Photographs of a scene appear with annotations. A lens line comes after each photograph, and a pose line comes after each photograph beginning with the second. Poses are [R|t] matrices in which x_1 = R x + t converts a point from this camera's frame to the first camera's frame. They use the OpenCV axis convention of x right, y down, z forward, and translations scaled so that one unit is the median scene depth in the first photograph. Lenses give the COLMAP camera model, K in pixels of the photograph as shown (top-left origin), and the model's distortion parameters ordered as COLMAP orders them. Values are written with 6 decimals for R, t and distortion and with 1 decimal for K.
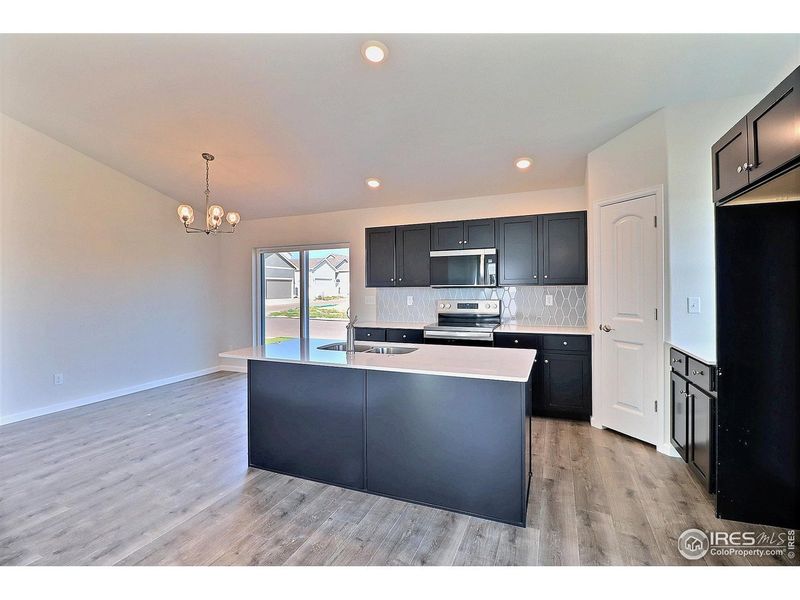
lens RADIAL K [[373.0, 0, 403.1], [0, 373.0, 290.1], [0, 0, 1]] dist [-0.000713, -0.011734]
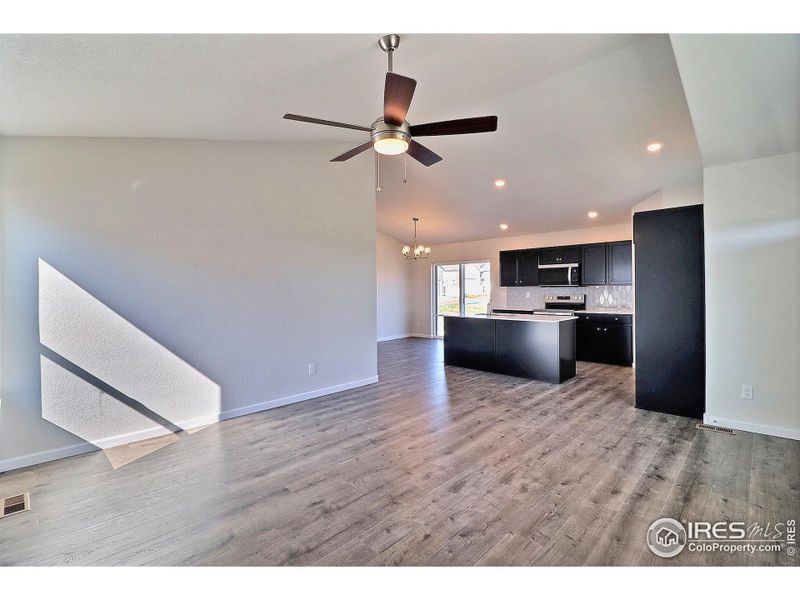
lens RADIAL K [[373.0, 0, 403.1], [0, 373.0, 290.1], [0, 0, 1]] dist [-0.000713, -0.011734]
pose [[0.927758, 0.000704, -0.373182, 0.148881], [0.000692, 0.999993, 0.003606, 0.002375], [0.373182, -0.003604, 0.927751, -0.876168]]
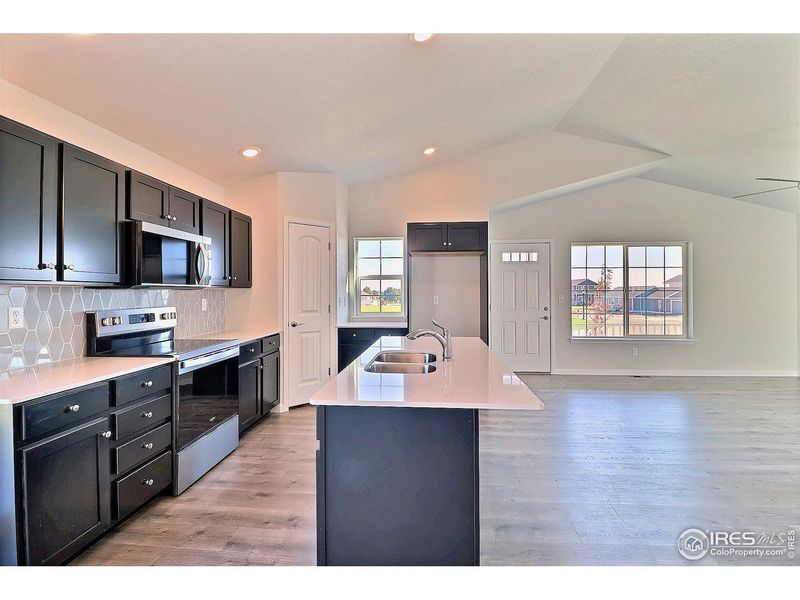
lens RADIAL K [[373.0, 0, 403.1], [0, 373.0, 290.1], [0, 0, 1]] dist [-0.000713, -0.011734]
pose [[-0.304158, 0.012702, 0.952537, -0.620411], [0.008872, 0.999906, -0.010500, 0.007192], [-0.952580, 0.005257, -0.304242, 0.889298]]
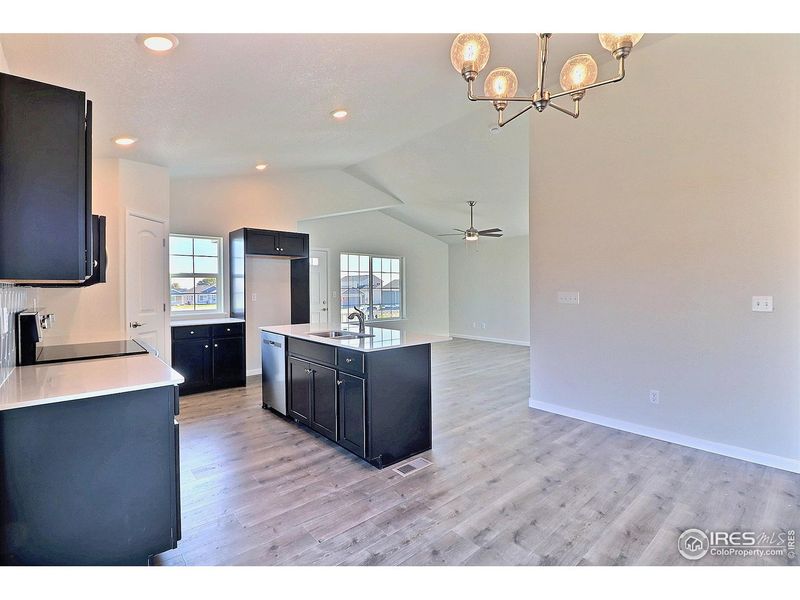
lens RADIAL K [[373.0, 0, 403.1], [0, 373.0, 290.1], [0, 0, 1]] dist [-0.000713, -0.011734]
pose [[-0.895638, 0.012343, 0.444613, -0.588095], [0.015841, 0.999866, 0.004152, 0.006227], [-0.444502, 0.010762, -0.895713, 1.420380]]
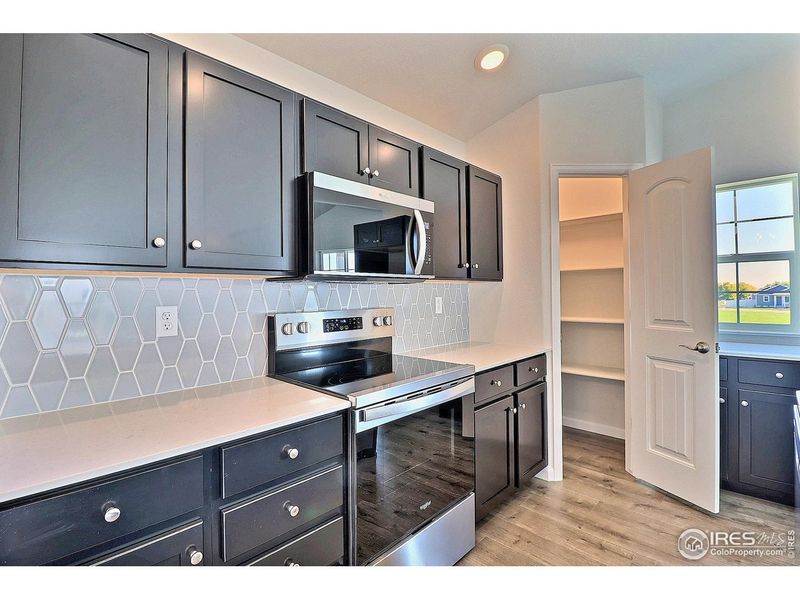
lens RADIAL K [[382.0, 0, 400.6], [0, 382.0, 289.3], [0, 0, 1]] dist [0.001136, -0.011051]
pose [[0.375197, 0.014047, 0.926839, -0.241775], [0.011381, 0.999740, -0.019758, 0.013447], [-0.926875, 0.017961, 0.374940, 0.885118]]
